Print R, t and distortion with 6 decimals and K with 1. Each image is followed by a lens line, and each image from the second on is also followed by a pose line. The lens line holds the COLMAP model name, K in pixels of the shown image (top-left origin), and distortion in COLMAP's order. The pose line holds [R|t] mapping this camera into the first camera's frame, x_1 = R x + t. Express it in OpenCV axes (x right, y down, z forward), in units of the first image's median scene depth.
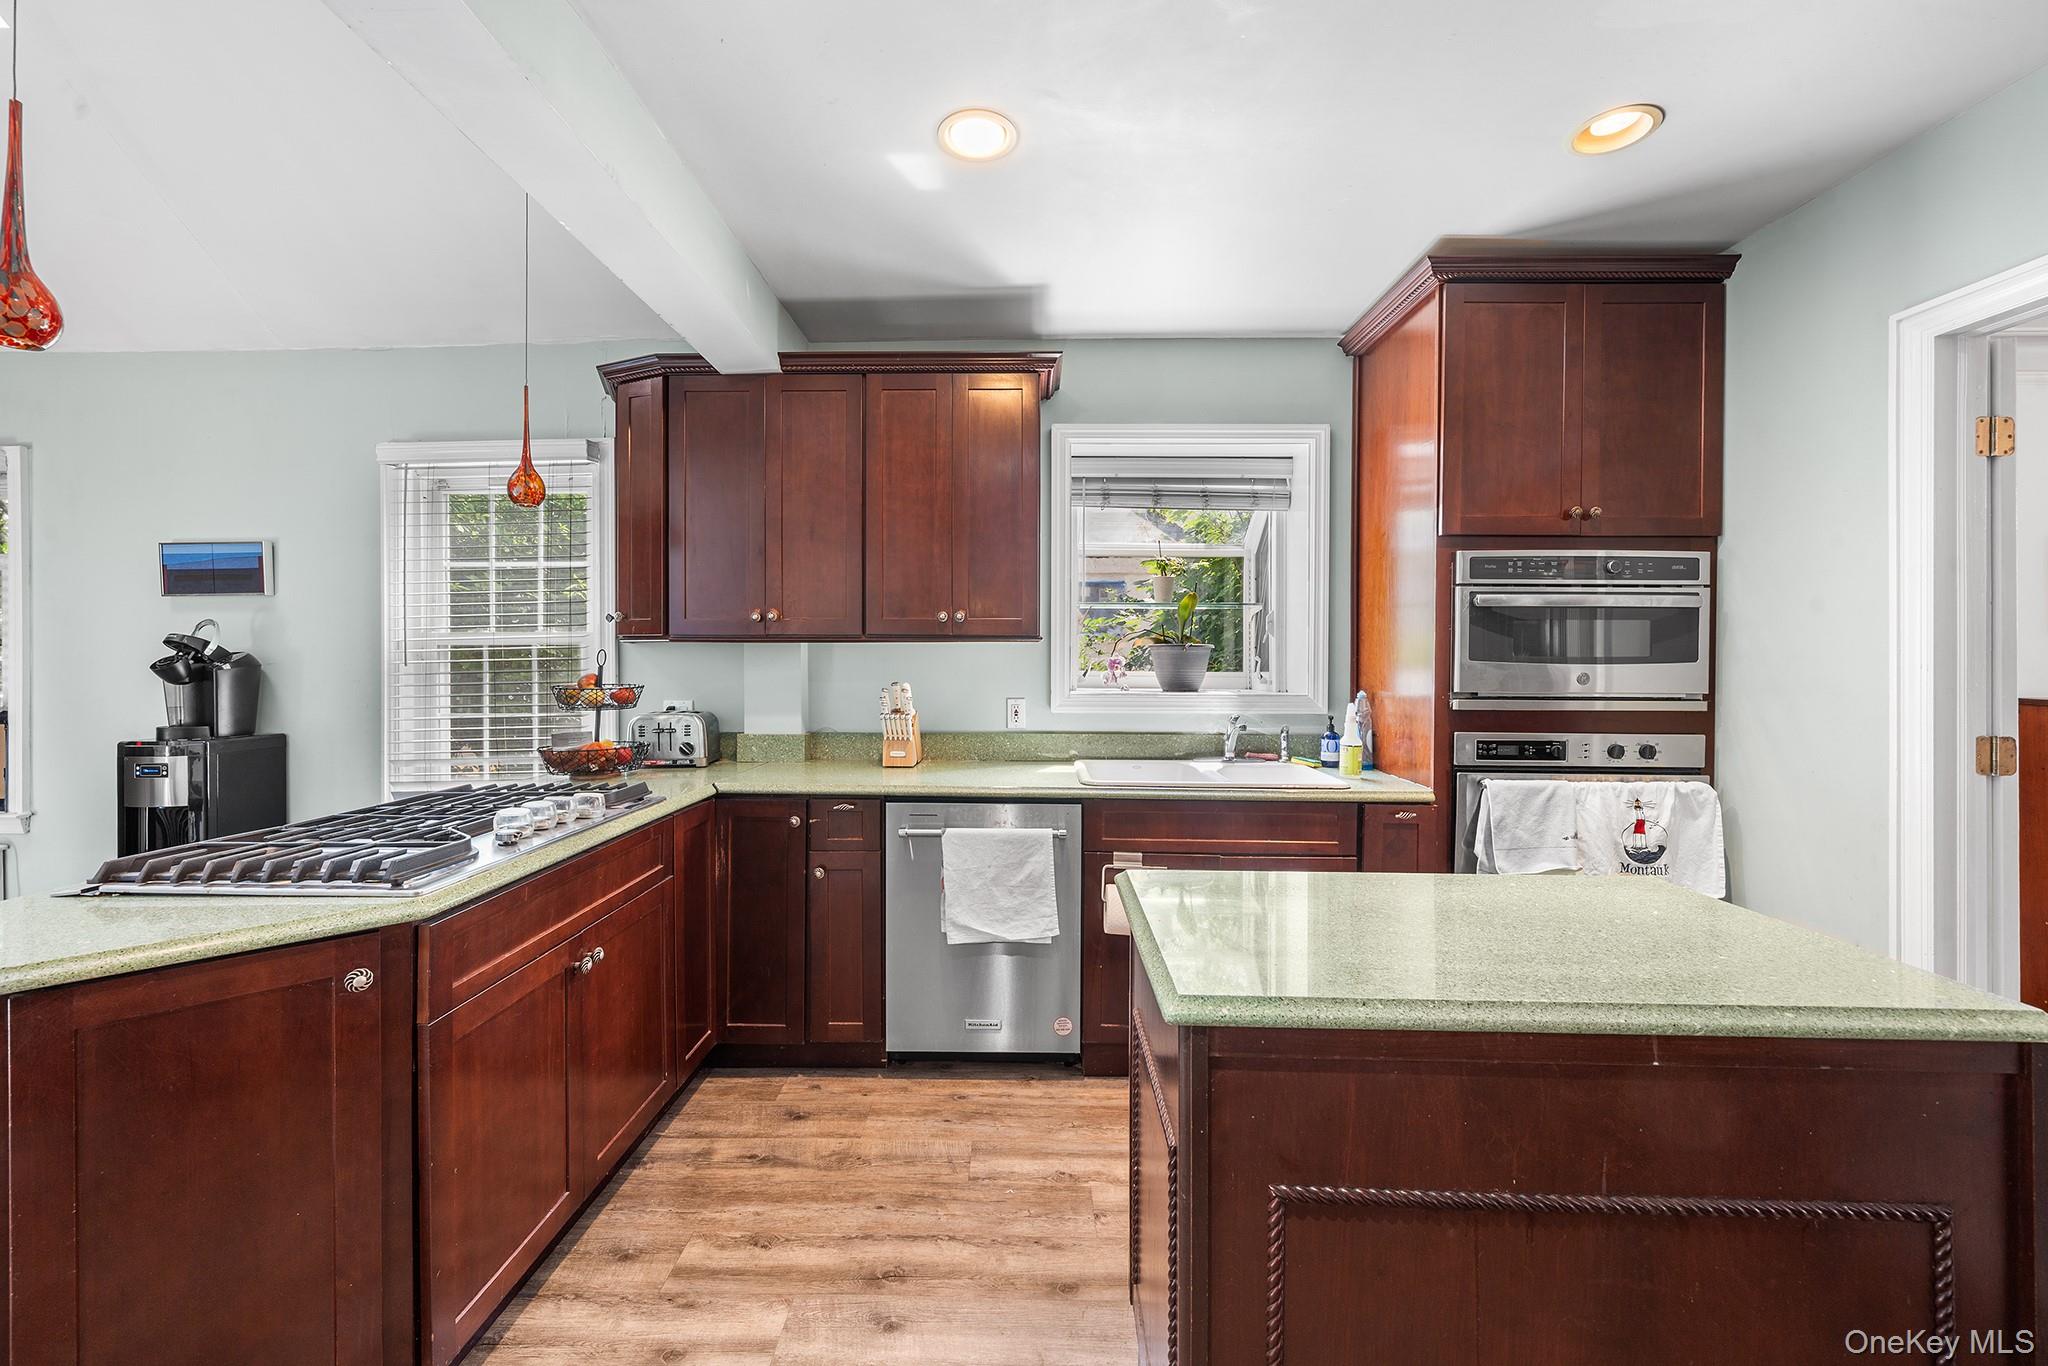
lens RADIAL K [[811.4, 0, 1024.2], [0, 811.4, 663.4], [0, 0, 1]] dist [-0.004156, -0.001397]
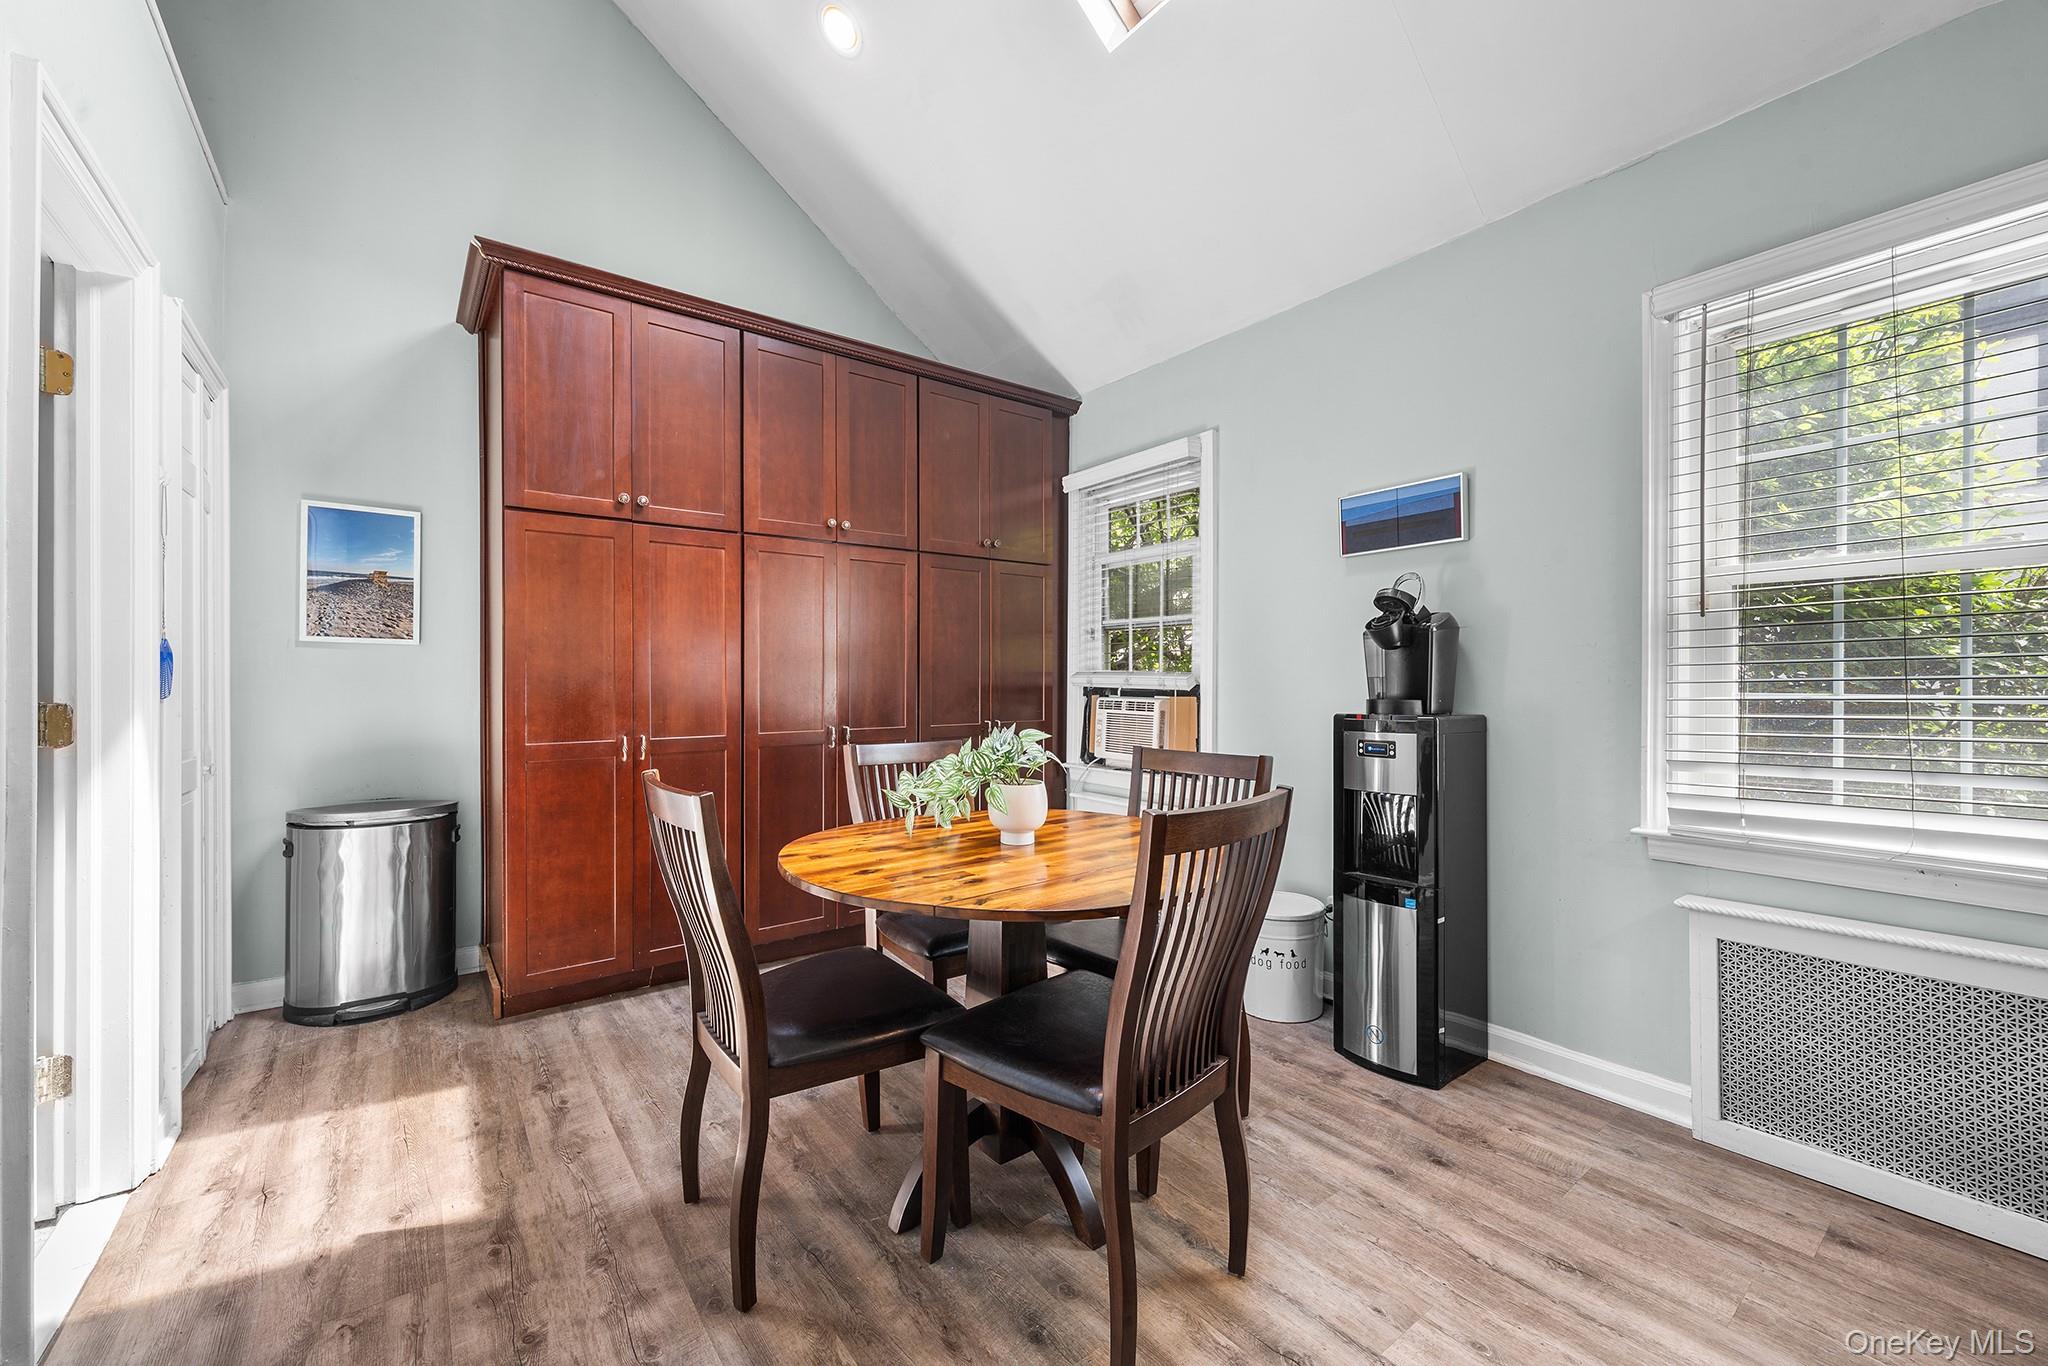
lens RADIAL K [[811.4, 0, 1021.1], [0, 811.4, 676.9], [0, 0, 1]] dist [-0.004156, -0.001397]
pose [[0.608571, -0.002302, -0.793496, -0.686856], [-0.005616, 0.999958, -0.007208, 0.070937], [0.793479, 0.008843, 0.608533, 0.201110]]
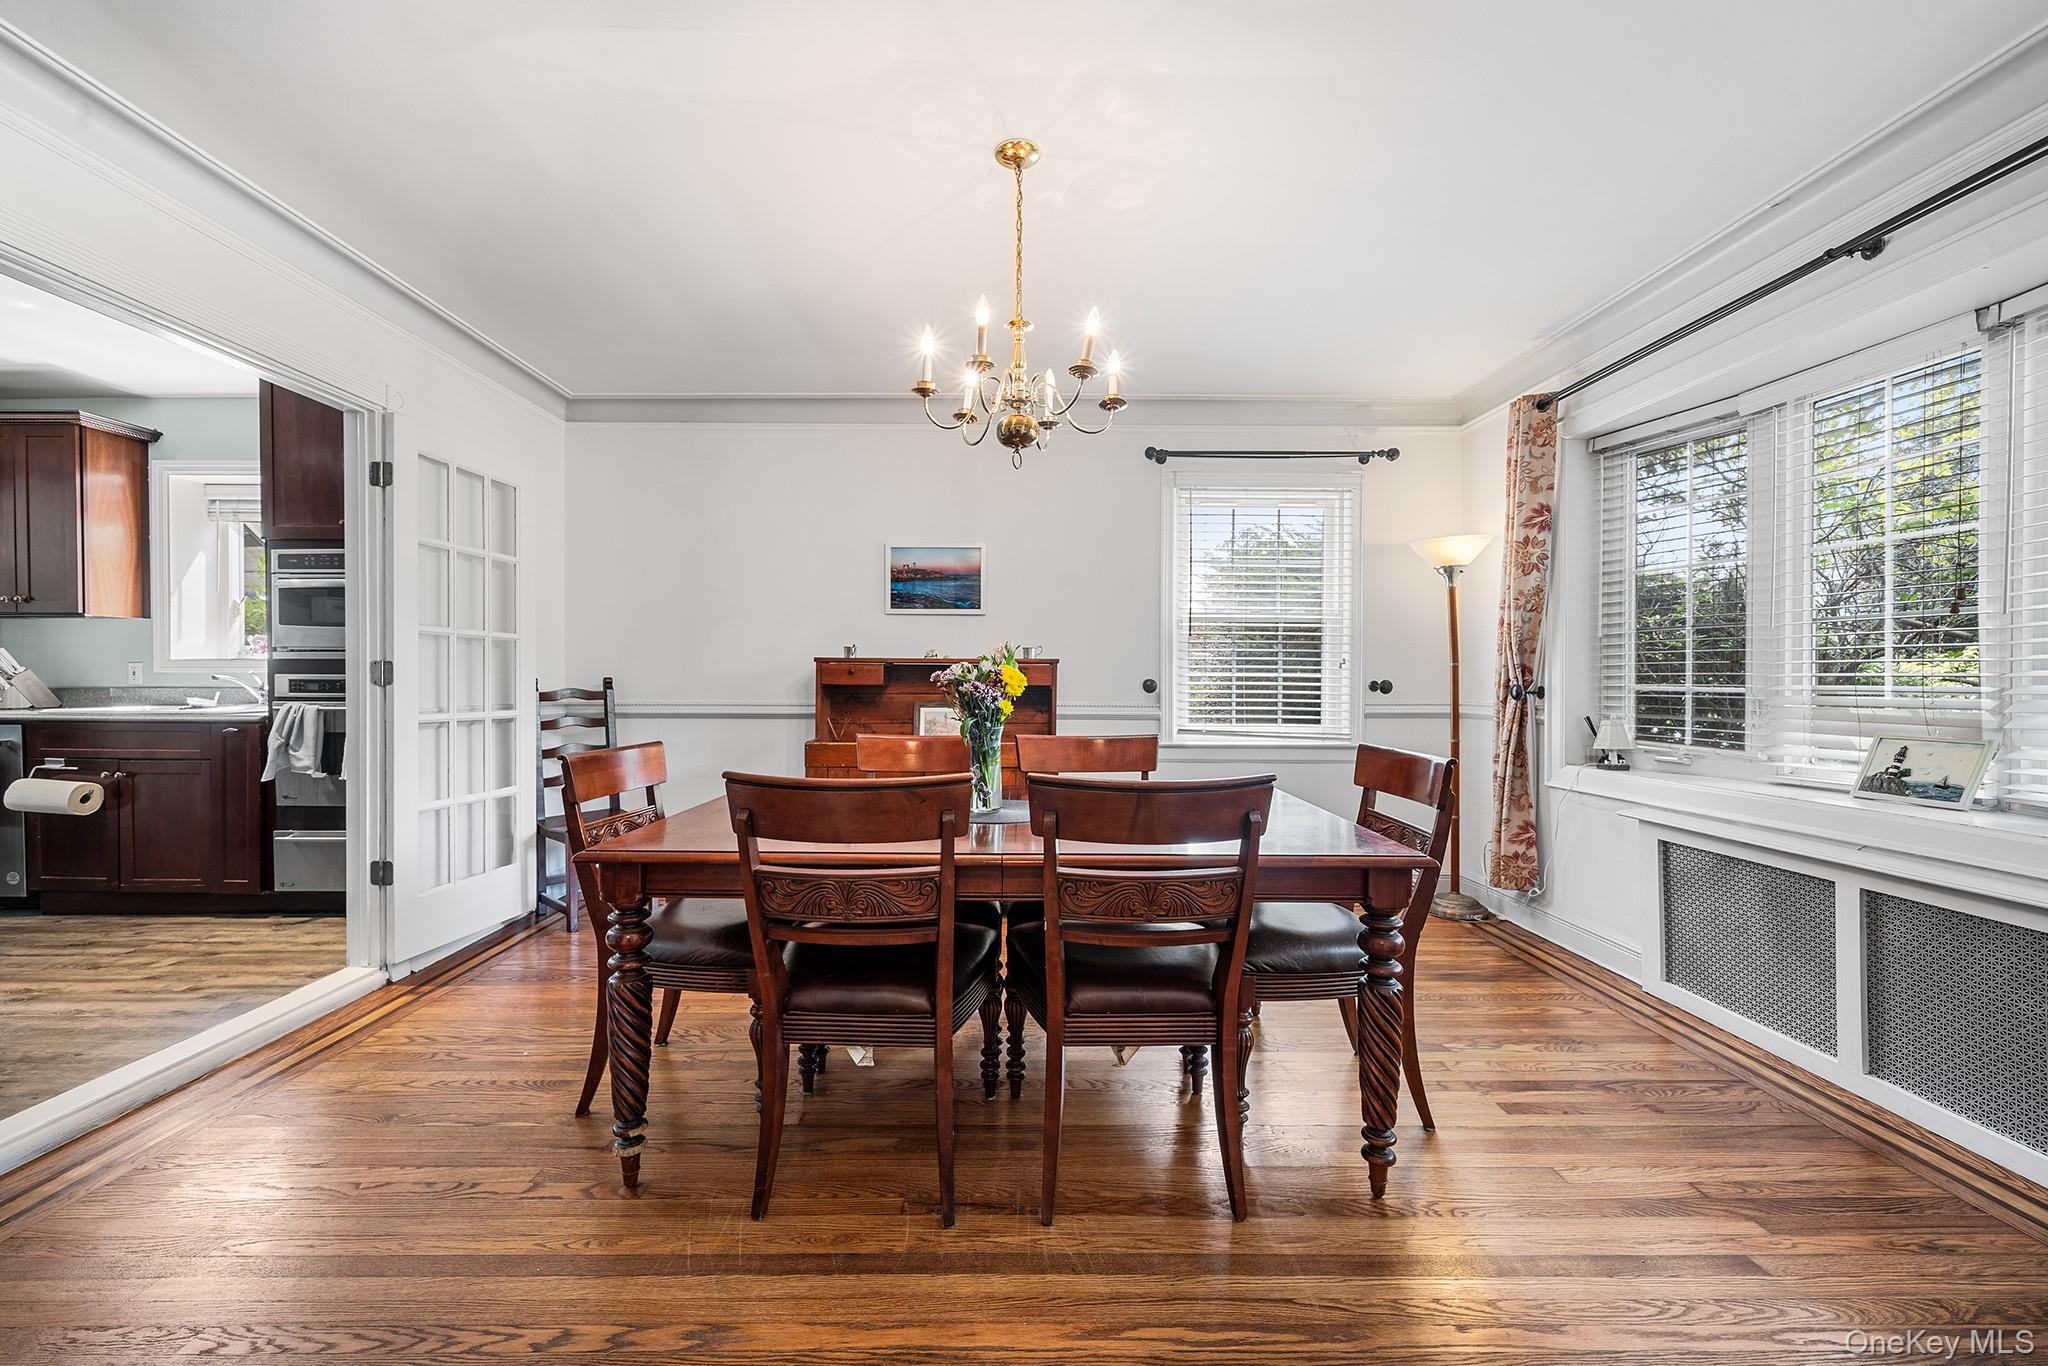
lens RADIAL K [[811.4, 0, 1022.1], [0, 811.4, 684.4], [0, 0, 1]] dist [-0.004156, -0.001397]
pose [[0.999574, -0.002673, 0.029078, 1.740840], [0.002616, 0.999995, 0.001980, 0.098437], [-0.029083, -0.001903, 0.999575, -0.475697]]
